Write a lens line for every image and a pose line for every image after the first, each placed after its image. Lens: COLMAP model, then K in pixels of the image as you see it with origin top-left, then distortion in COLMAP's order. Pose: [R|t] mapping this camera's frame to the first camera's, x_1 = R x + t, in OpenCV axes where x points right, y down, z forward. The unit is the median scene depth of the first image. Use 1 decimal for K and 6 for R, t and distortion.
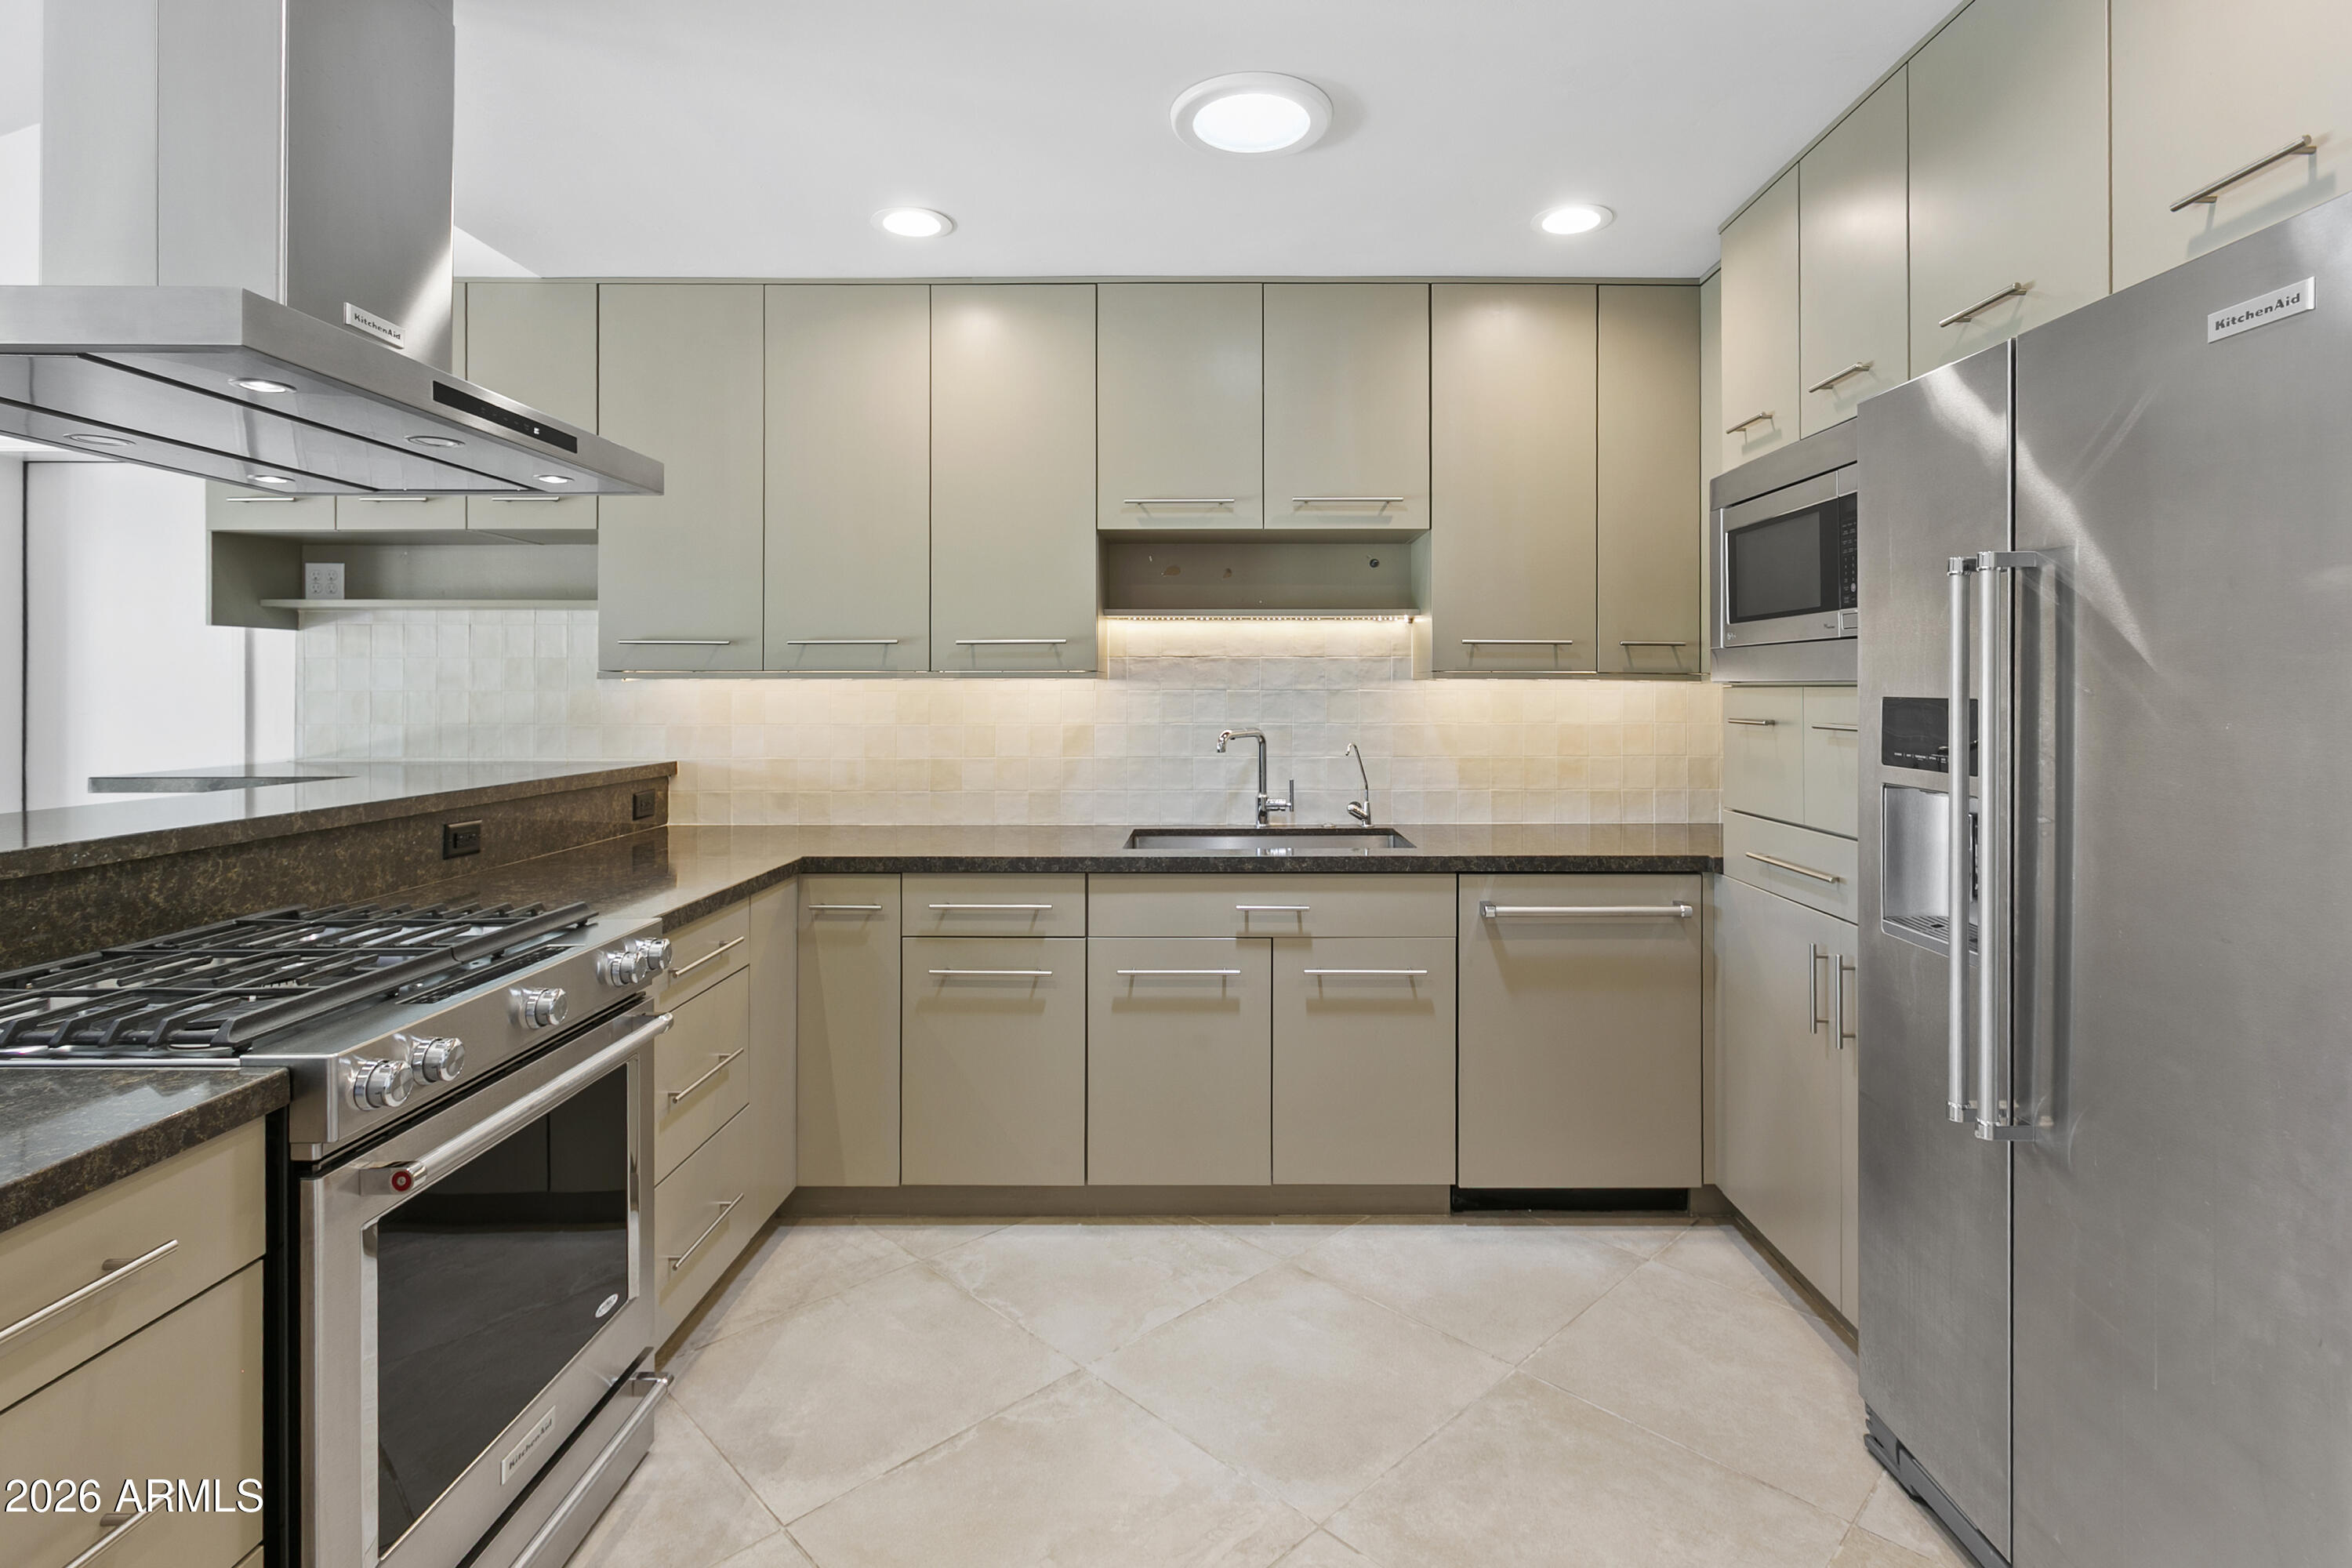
lens RADIAL K [[1153.3, 0, 1254.2], [0, 1153.3, 689.7], [0, 0, 1]] dist [0.000317, 0.002514]
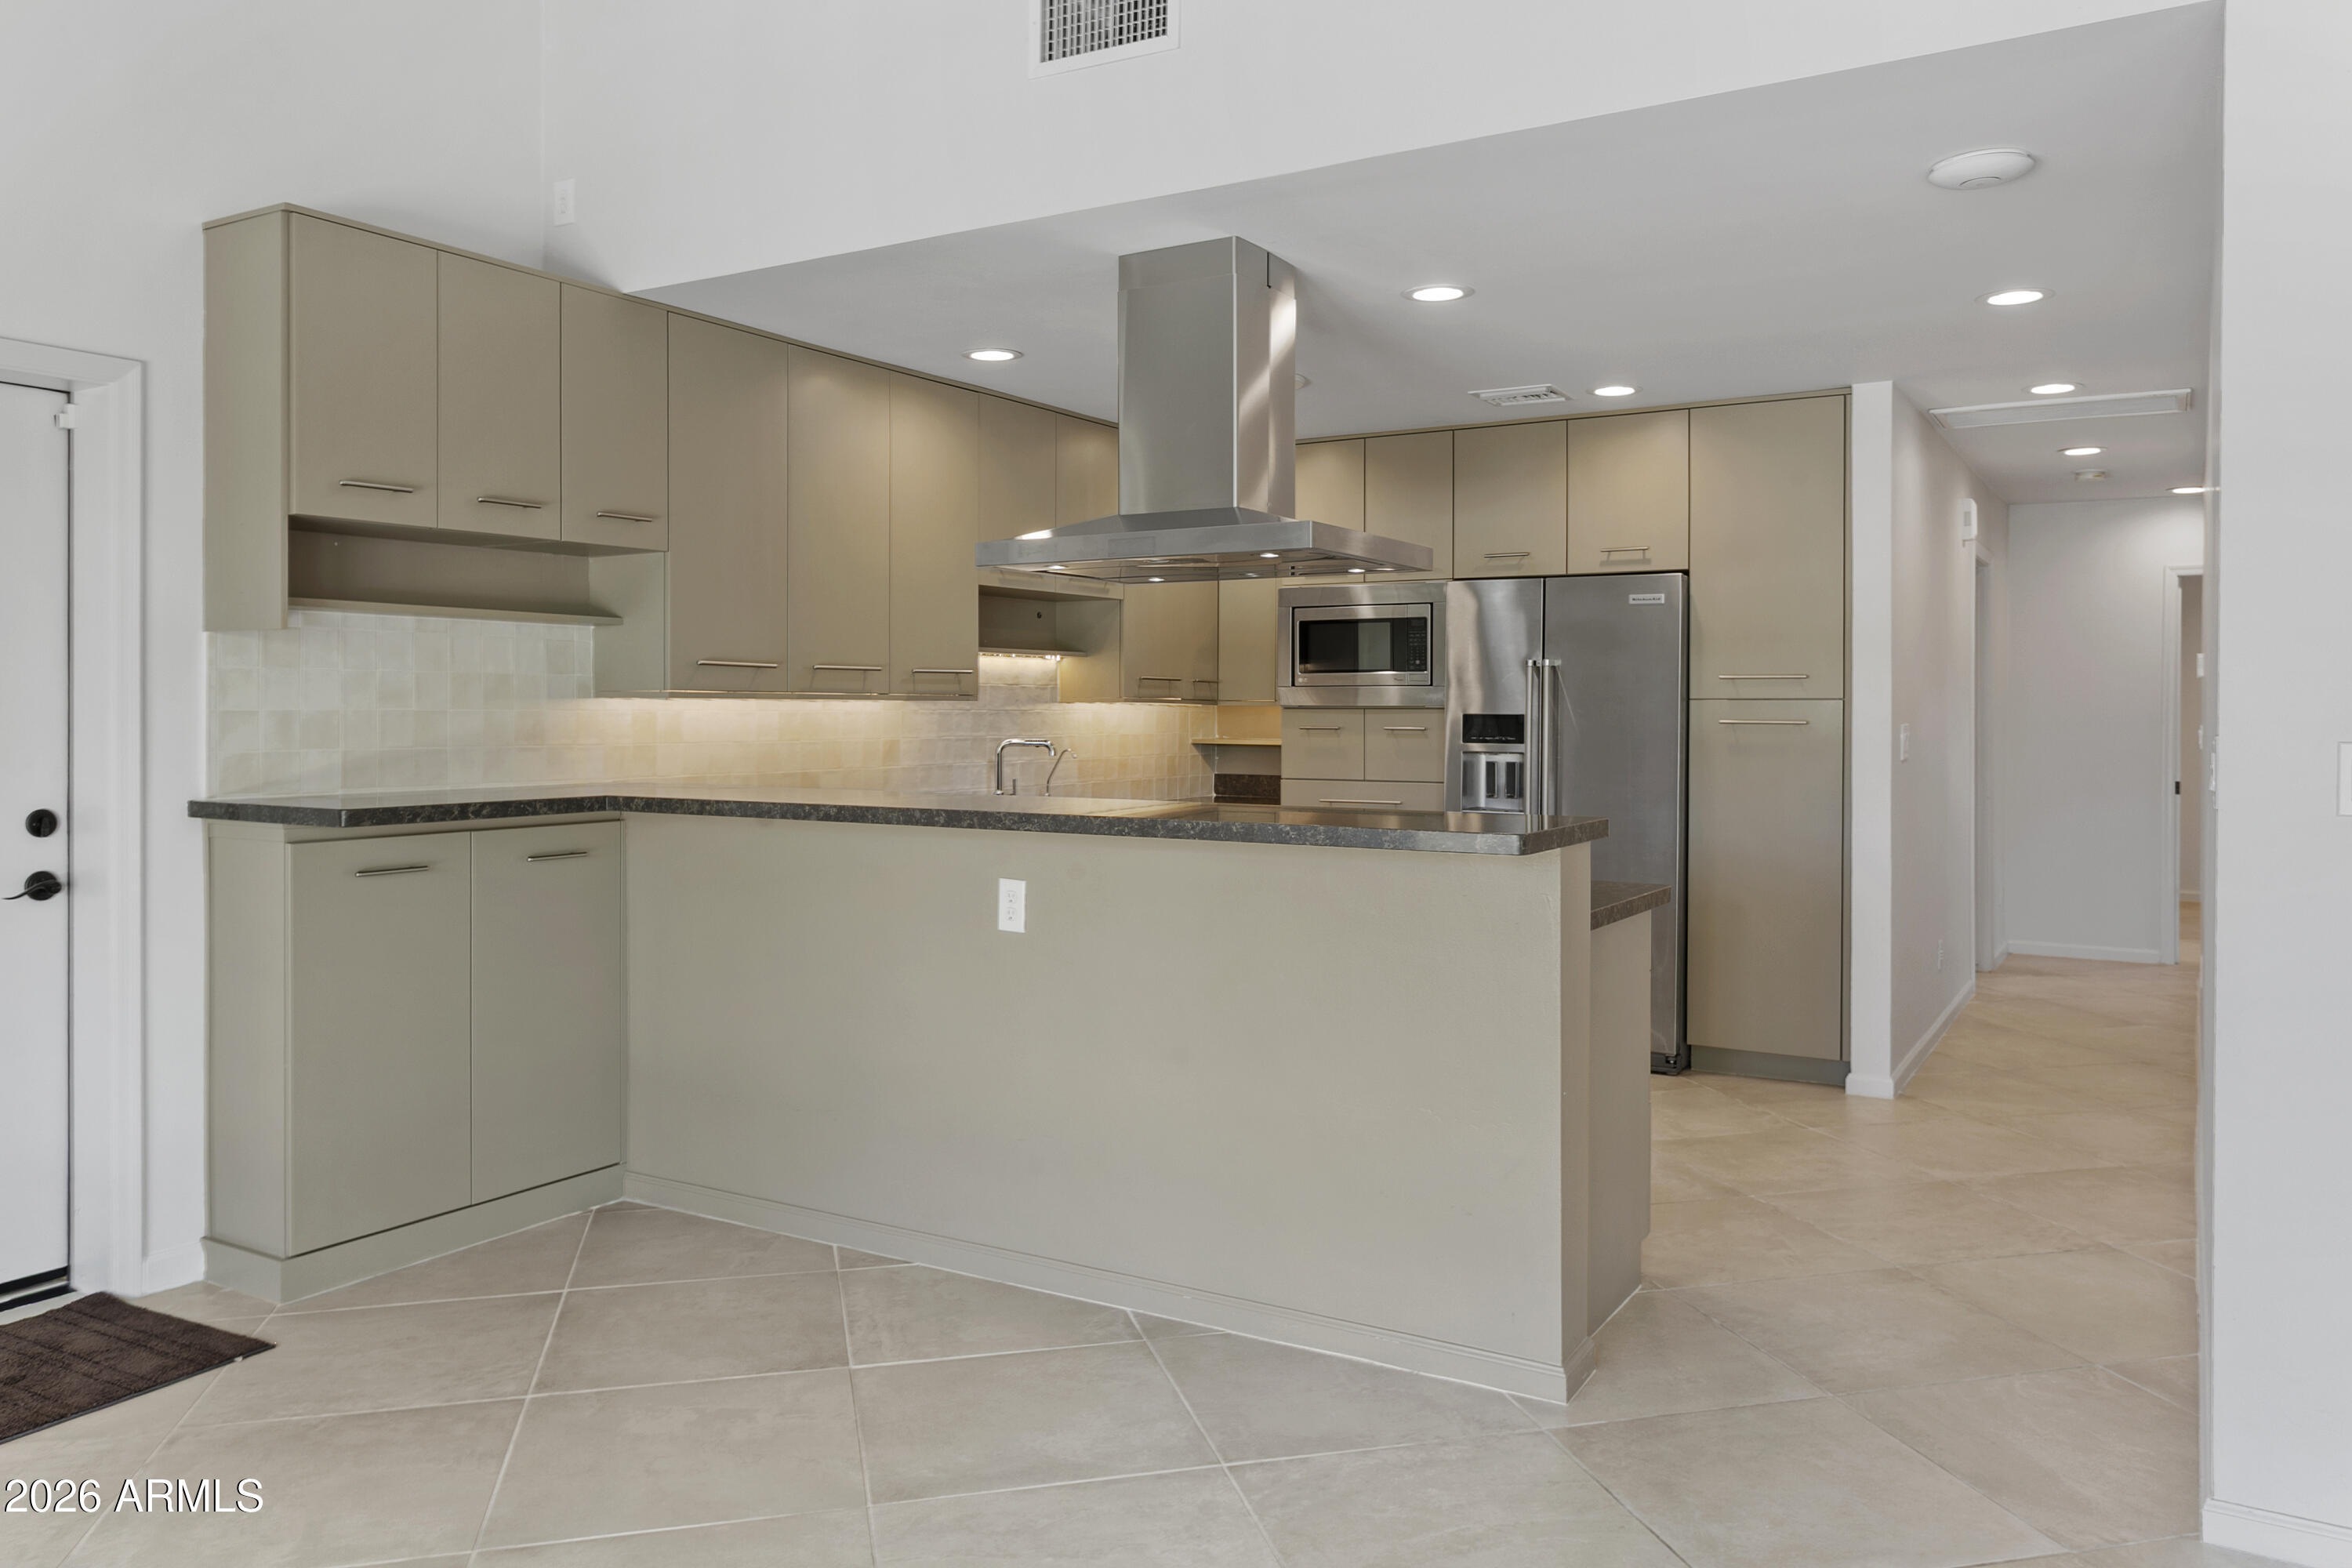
lens RADIAL K [[1682.1, 0, 1211.0], [0, 1682.1, 739.4], [0, 0, 1]] dist [0.010804, -0.004039]
pose [[0.521419, -0.012738, 0.853206, -1.758341], [-0.000885, 0.999880, 0.015469, 0.004511], [-0.853300, -0.008821, 0.521345, -0.215489]]
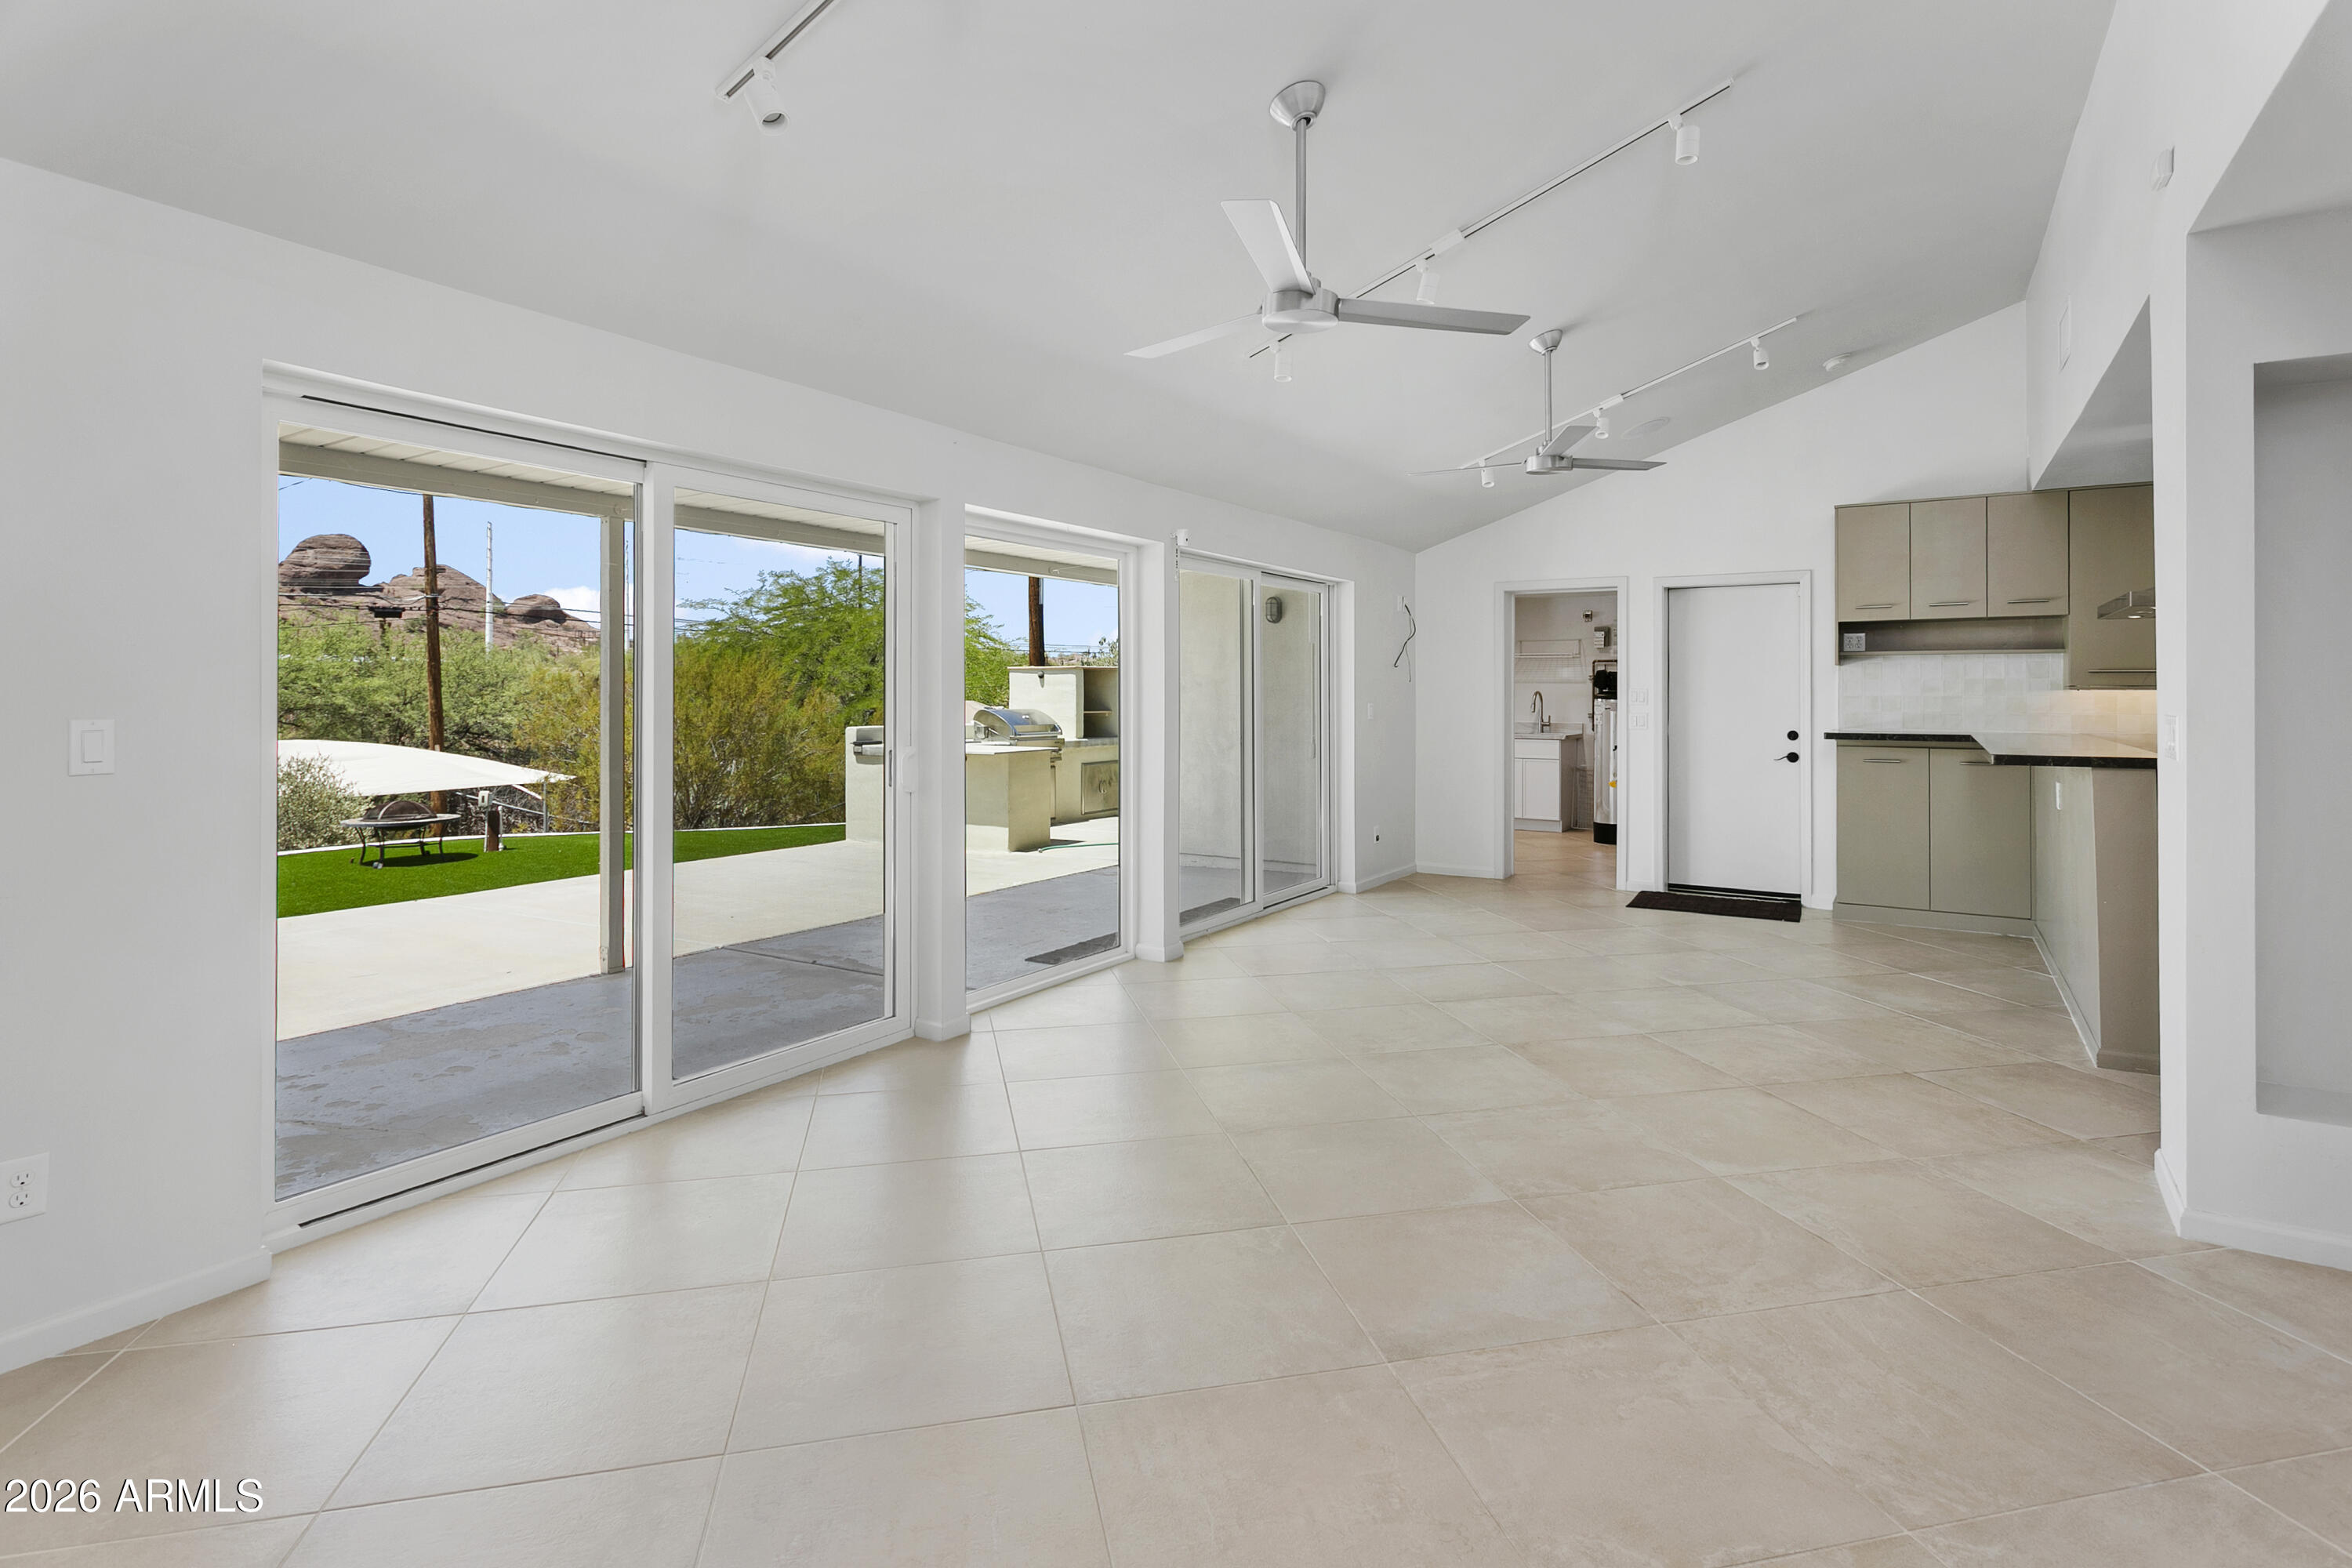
lens RADIAL K [[1153.3, 0, 1139.3], [0, 1153.3, 699.3], [0, 0, 1]] dist [0.000317, 0.002514]
pose [[0.826447, 0.004357, -0.562998, -0.851027], [-0.003152, 0.999990, 0.003112, 0.006882], [0.563006, -0.000797, 0.826453, -1.717665]]
